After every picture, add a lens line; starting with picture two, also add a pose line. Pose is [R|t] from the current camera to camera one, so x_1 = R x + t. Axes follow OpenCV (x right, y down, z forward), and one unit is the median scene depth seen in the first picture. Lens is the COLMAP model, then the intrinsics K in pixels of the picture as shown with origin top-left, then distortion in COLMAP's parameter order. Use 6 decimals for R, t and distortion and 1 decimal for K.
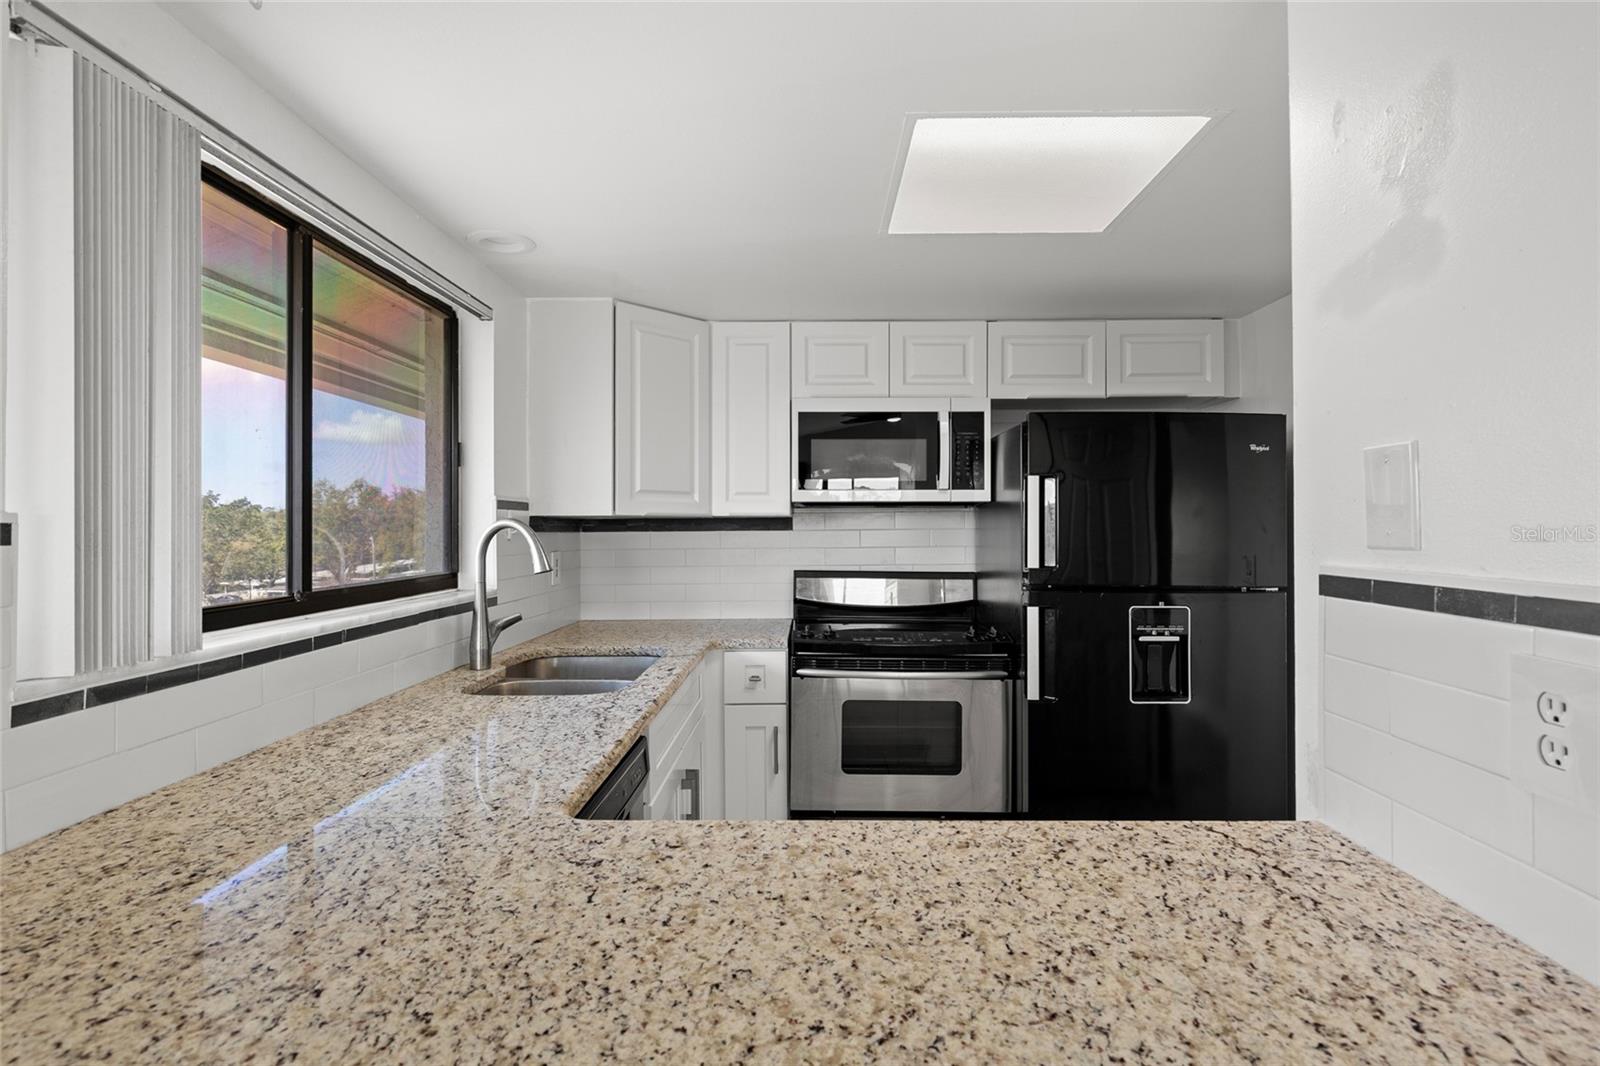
lens RADIAL K [[770.4, 0, 801.9], [0, 770.4, 528.4], [0, 0, 1]] dist [-0.000326, -0.001277]
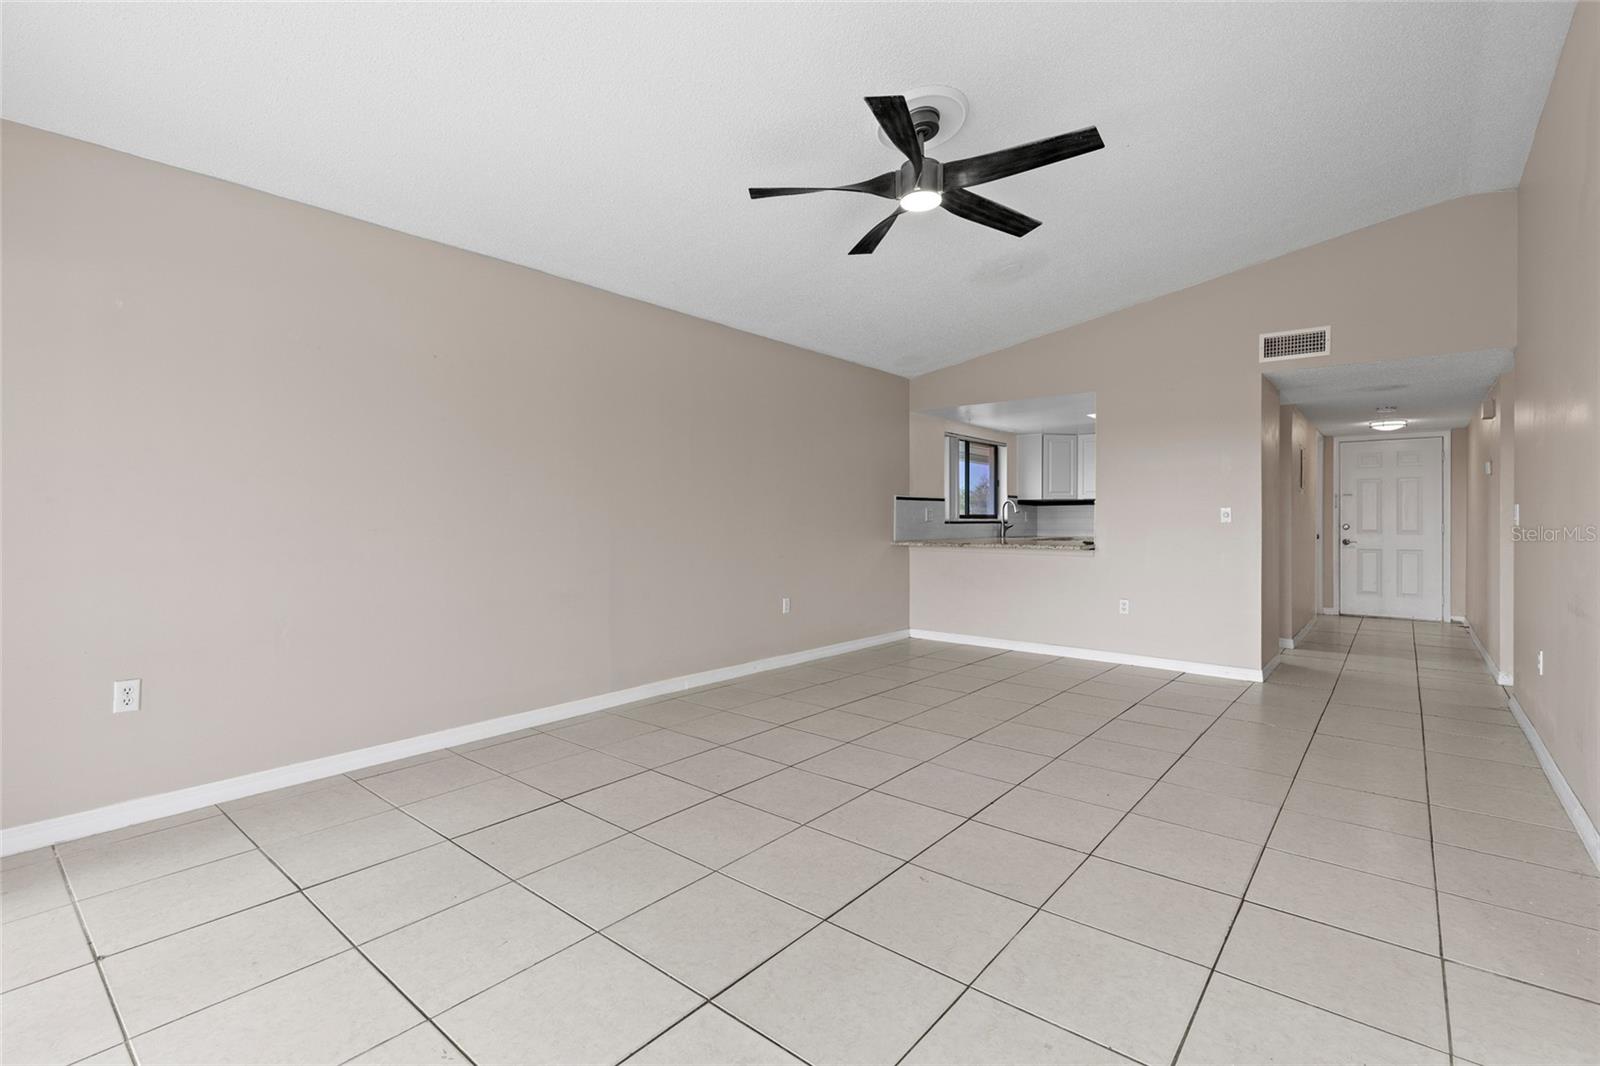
lens RADIAL K [[723.8, 0, 806.1], [0, 723.8, 523.7], [0, 0, 1]] dist [0.000262, -0.000585]
pose [[0.783237, 0.001978, -0.621720, 1.282157], [-0.002767, 0.999996, -0.000304, 0.132112], [0.621717, 0.001958, 0.783240, -2.957127]]
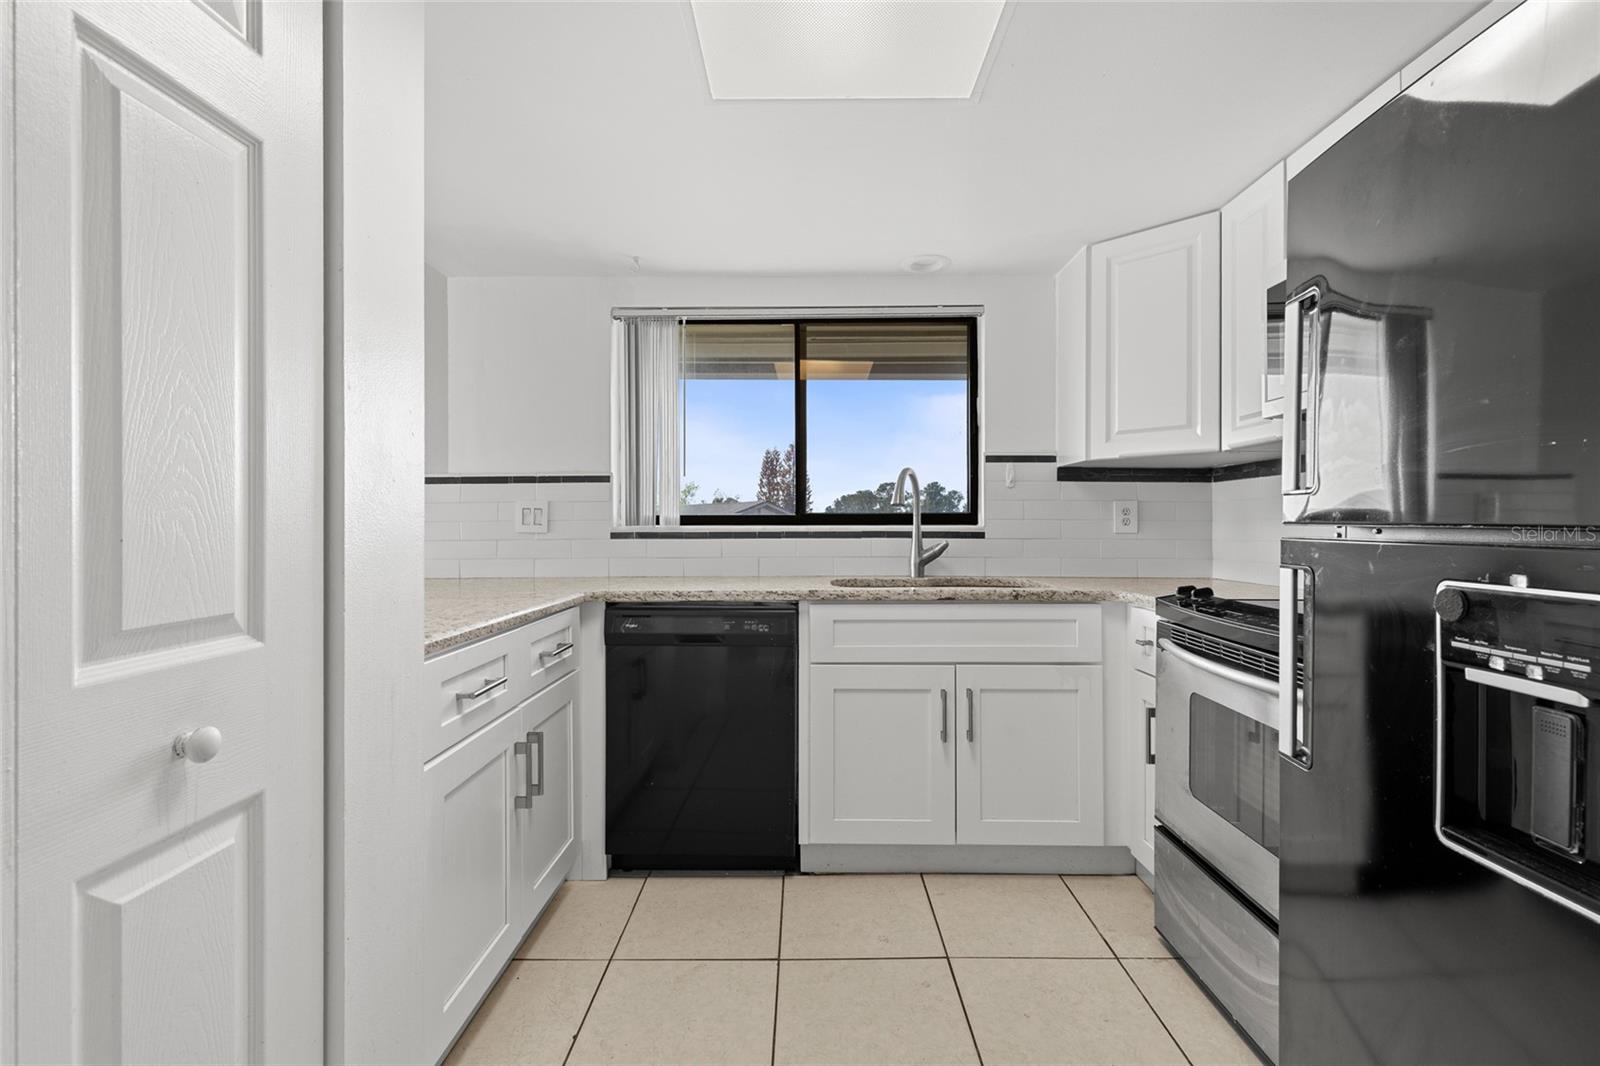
lens RADIAL K [[723.8, 0, 811.0], [0, 723.8, 522.3], [0, 0, 1]] dist [0.000262, -0.000585]
pose [[0.010684, -0.001262, -0.999942, 1.014134], [-0.001315, 0.999998, -0.001276, 0.095880], [0.999942, 0.001329, 0.010682, 0.904007]]
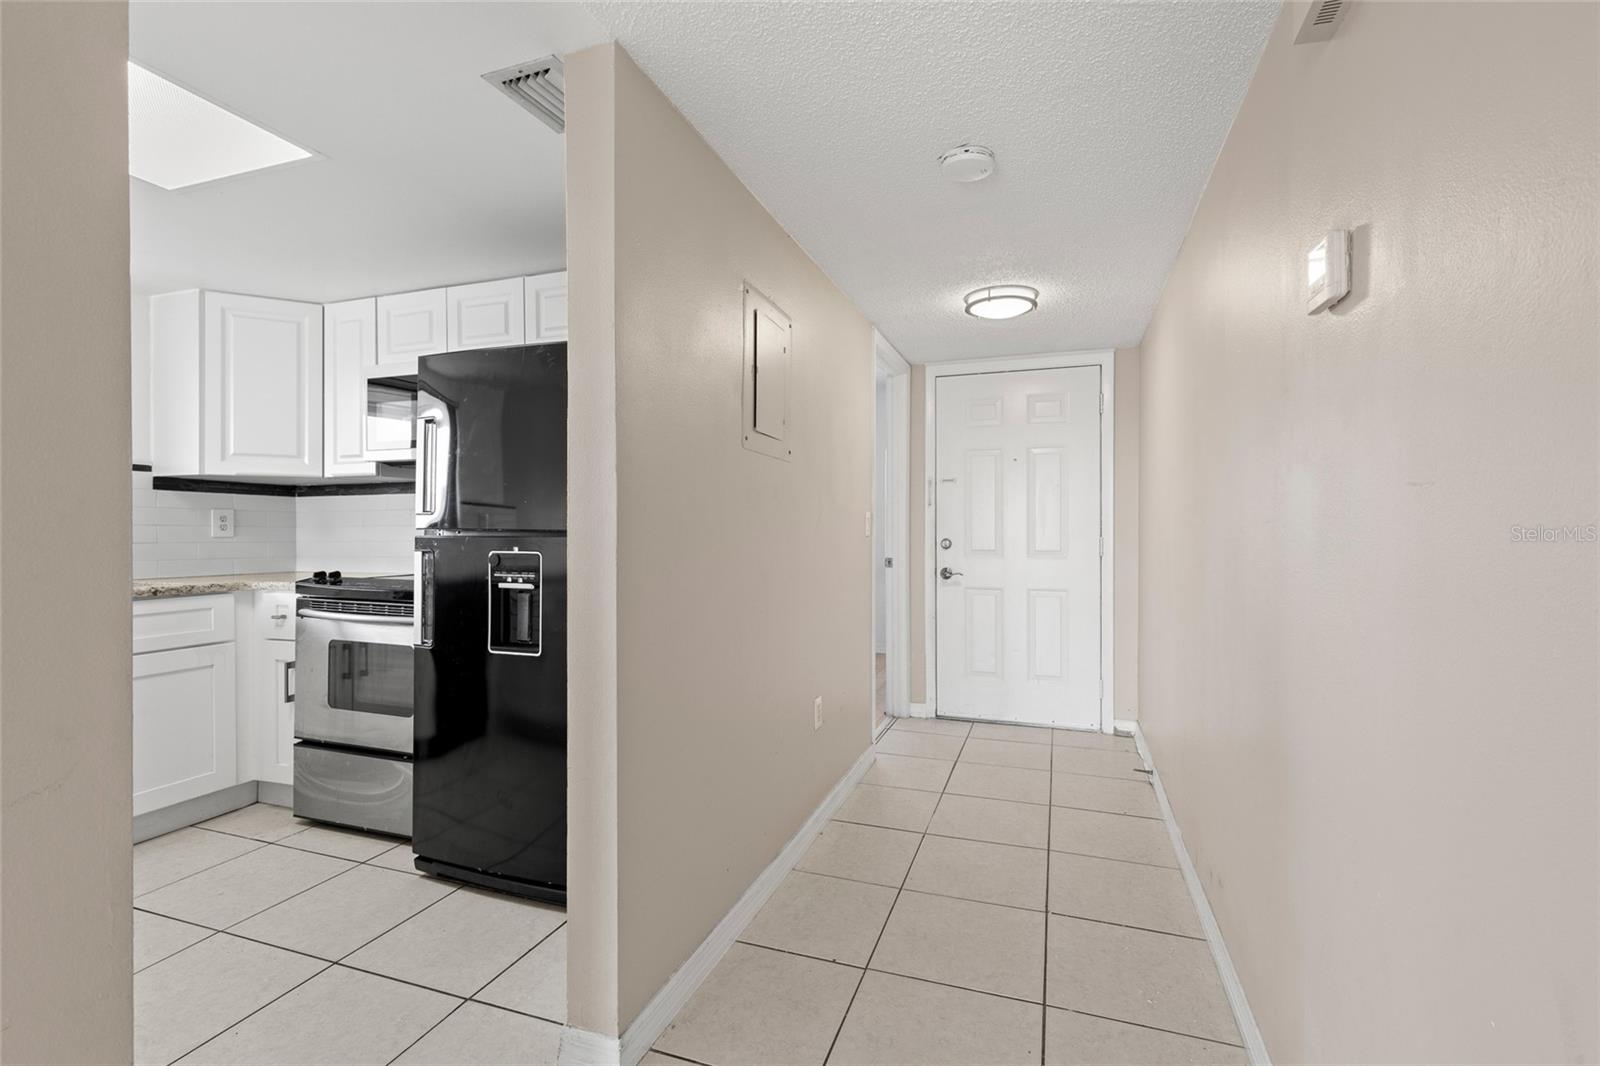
lens RADIAL K [[723.8, 0, 807.6], [0, 723.8, 527.3], [0, 0, 1]] dist [0.000262, -0.000585]
pose [[0.948124, -0.000600, -0.317899, 1.425521], [-0.000162, 0.999997, -0.002372, 0.095547], [0.317900, 0.002300, 0.948121, 0.353279]]
